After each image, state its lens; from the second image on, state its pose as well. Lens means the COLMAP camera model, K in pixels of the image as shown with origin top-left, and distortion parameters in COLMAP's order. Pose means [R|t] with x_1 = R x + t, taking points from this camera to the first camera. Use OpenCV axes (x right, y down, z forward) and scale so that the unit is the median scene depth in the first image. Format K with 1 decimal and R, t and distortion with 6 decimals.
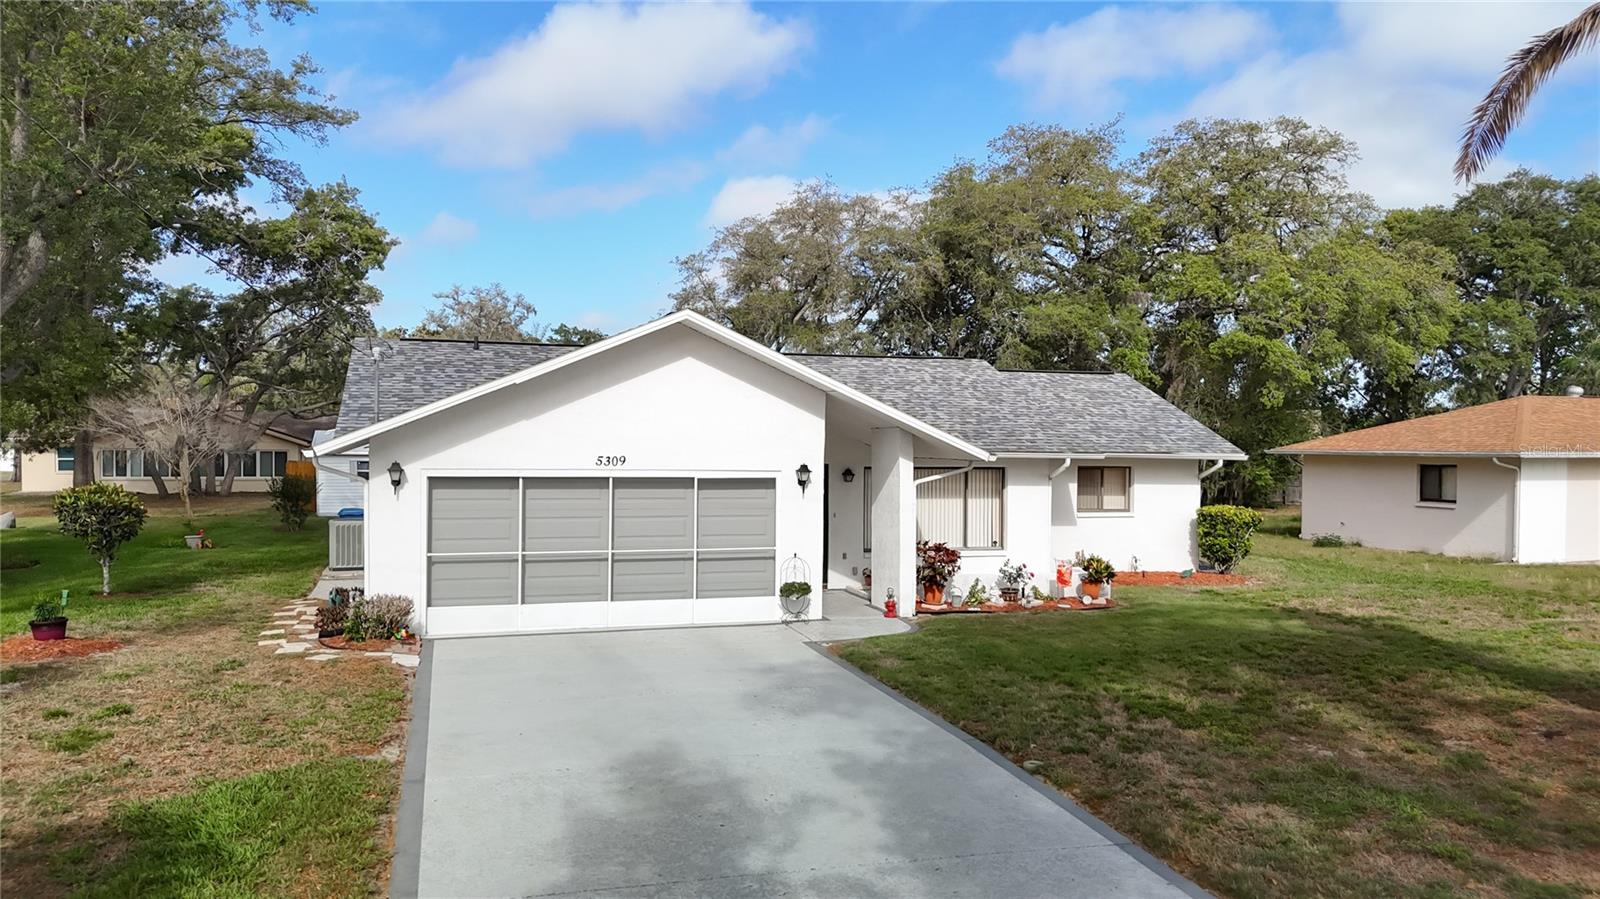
lens RADIAL K [[1175.8, 0, 793.0], [0, 1175.8, 503.3], [0, 0, 1]] dist [0.090224, -0.100244]
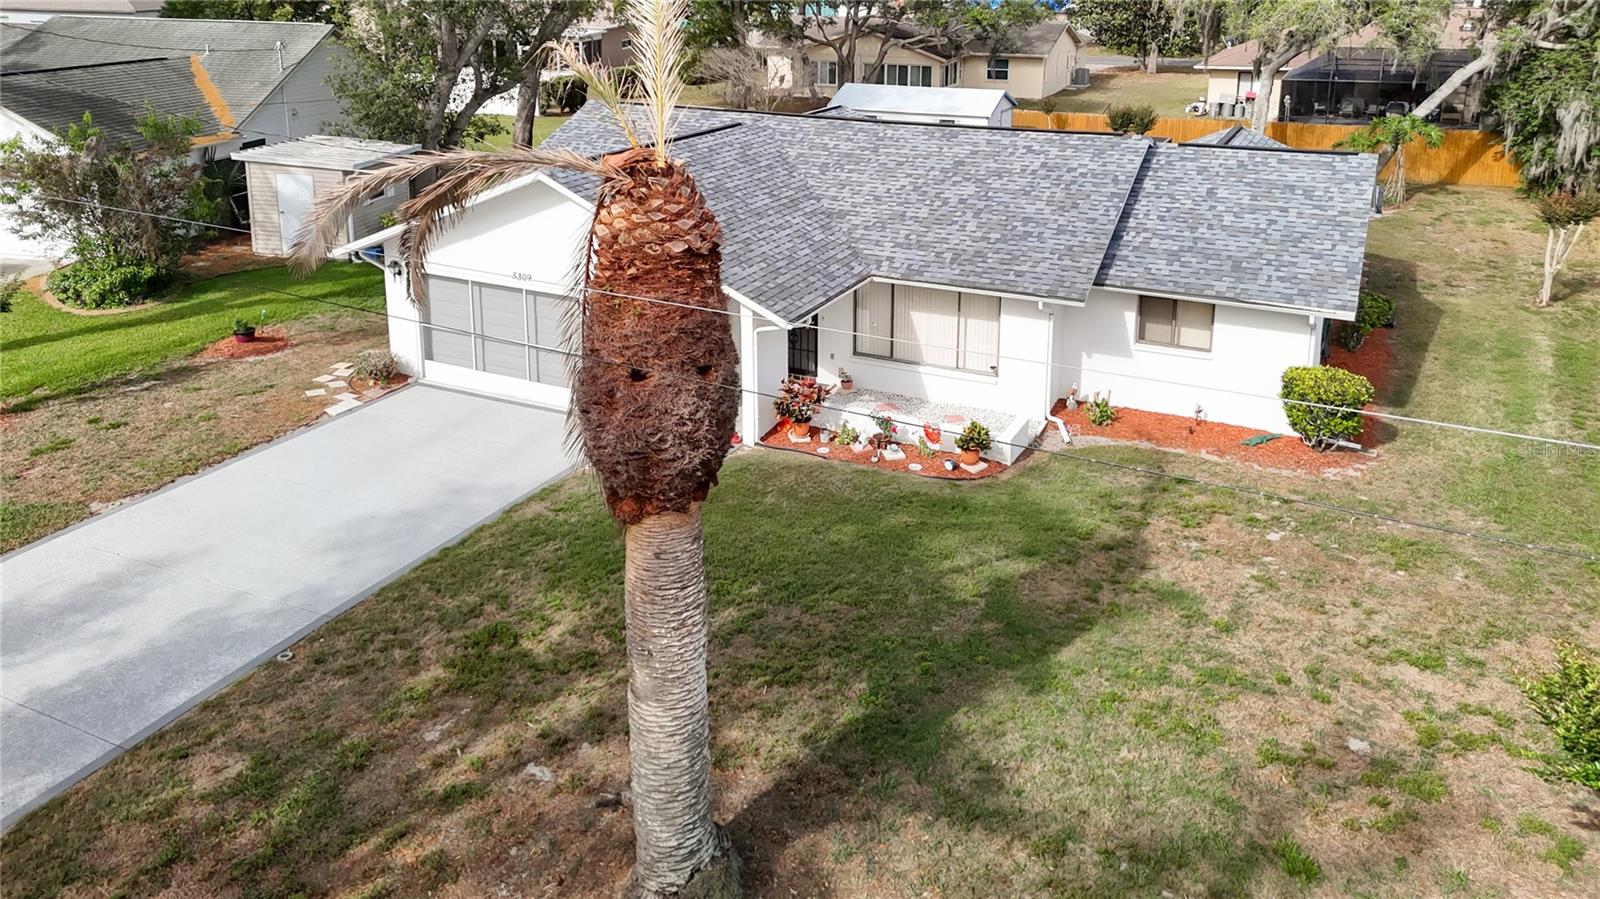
lens RADIAL K [[1193.9, 0, 796.7], [0, 1193.9, 272.2], [0, 0, 1]] dist [0.113475, -0.095708]
pose [[0.734098, 0.166021, -0.658436, 0.825887], [-0.032706, 0.977170, 0.209925, -0.289498], [0.678256, -0.132571, 0.722768, 0.254410]]
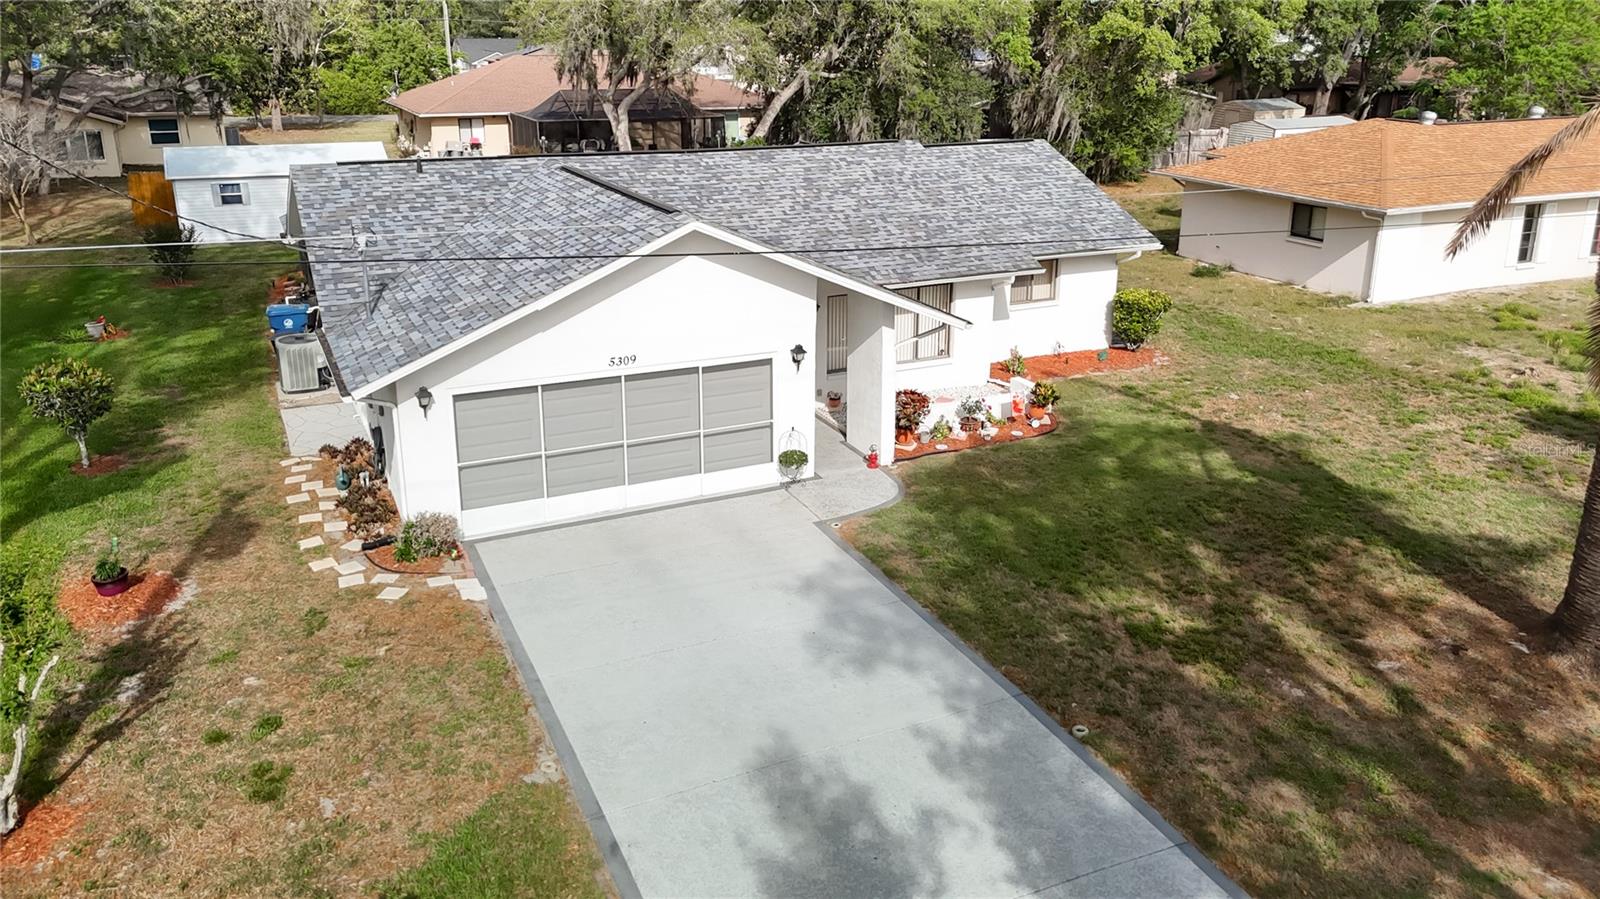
lens RADIAL K [[1182.8, 0, 790.8], [0, 1182.8, 416.6], [0, 0, 1]] dist [0.066579, -0.044869]
pose [[0.989415, -0.055205, 0.134199, -0.138604], [0.017235, 0.962968, 0.269065, -0.246165], [-0.144083, -0.263904, 0.953727, -0.031764]]
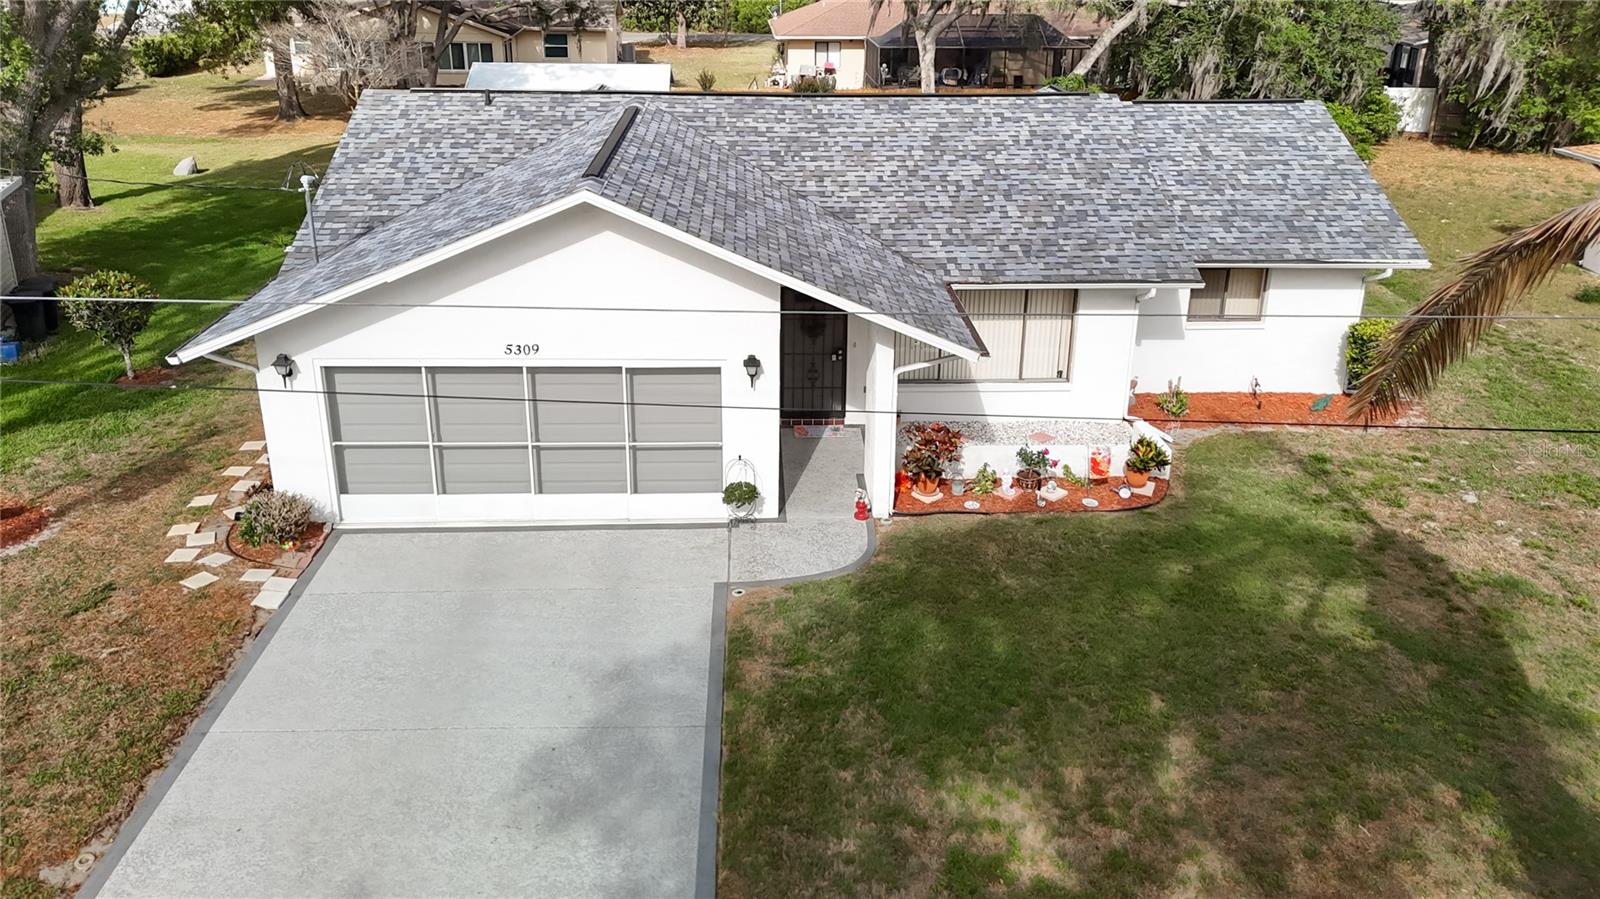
lens RADIAL K [[1182.8, 0, 790.8], [0, 1182.8, 416.6], [0, 0, 1]] dist [0.066579, -0.044869]
pose [[0.968114, 0.090754, -0.233494, 0.227532], [-0.010188, 0.945564, 0.325278, -0.254453], [0.250304, -0.312527, 0.916338, 0.211041]]
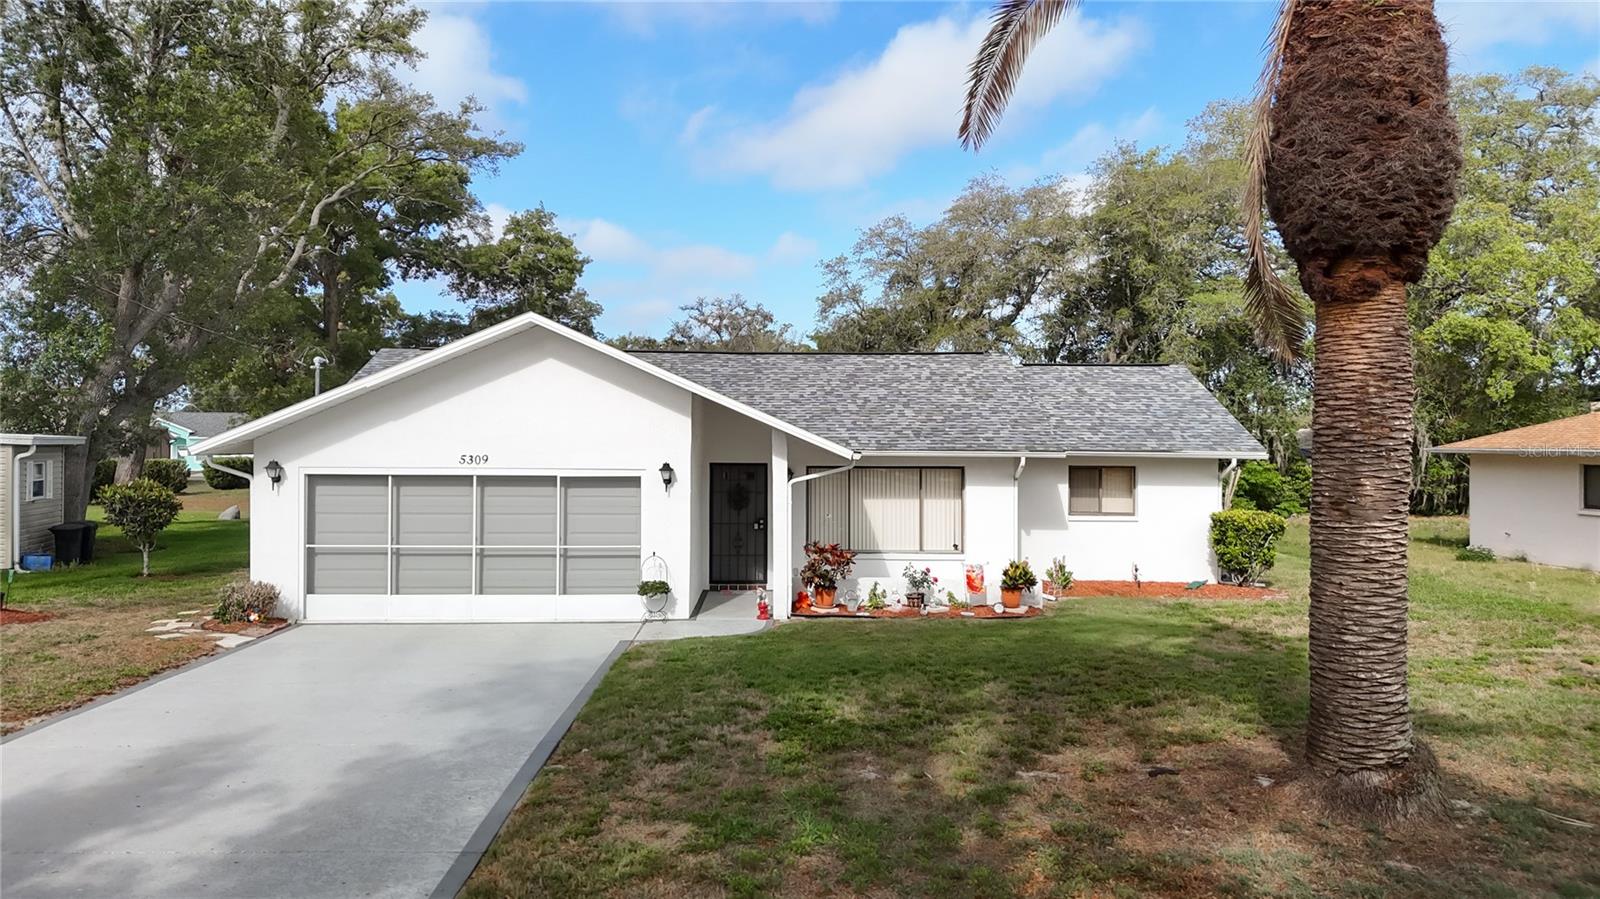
lens RADIAL K [[1167.9, 0, 794.0], [0, 1167.9, 497.4], [0, 0, 1]] dist [0.108415, -0.144065]
pose [[0.962423, 0.006941, -0.271465, 0.368930], [-0.008797, 0.999946, -0.005618, 0.000724], [0.271411, 0.007795, 0.962432, 0.067454]]
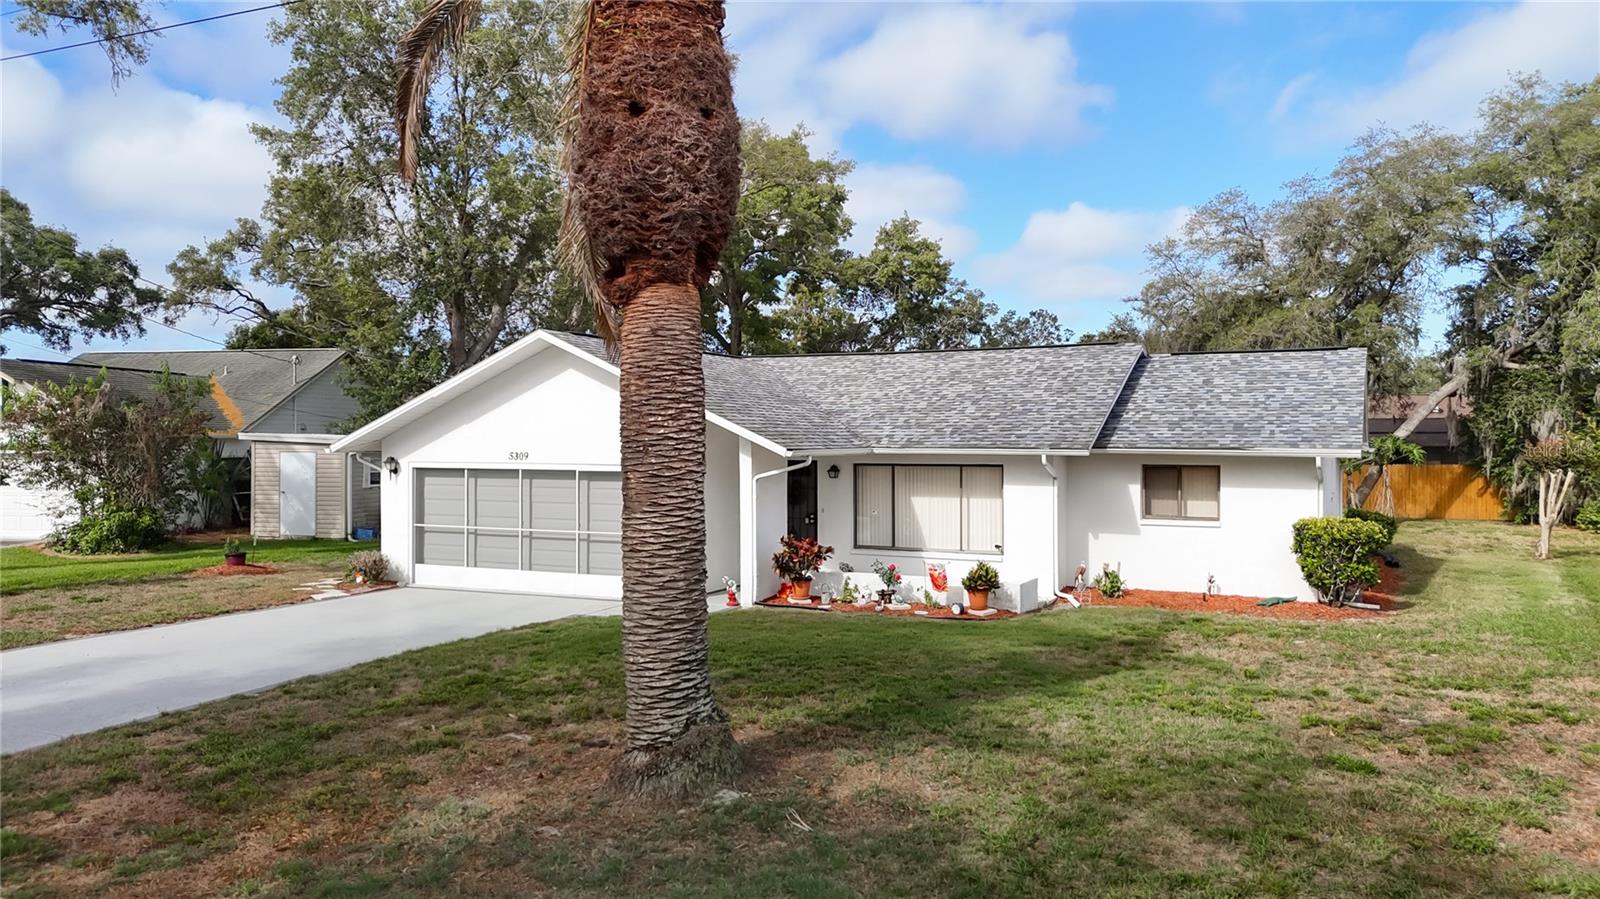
lens RADIAL K [[1175.8, 0, 793.0], [0, 1175.8, 503.3], [0, 0, 1]] dist [0.090224, -0.100244]
pose [[0.735143, 0.026102, -0.677409, 0.828117], [-0.027868, 0.999577, 0.008273, -0.004246], [0.677339, 0.012796, 0.735560, 0.259081]]
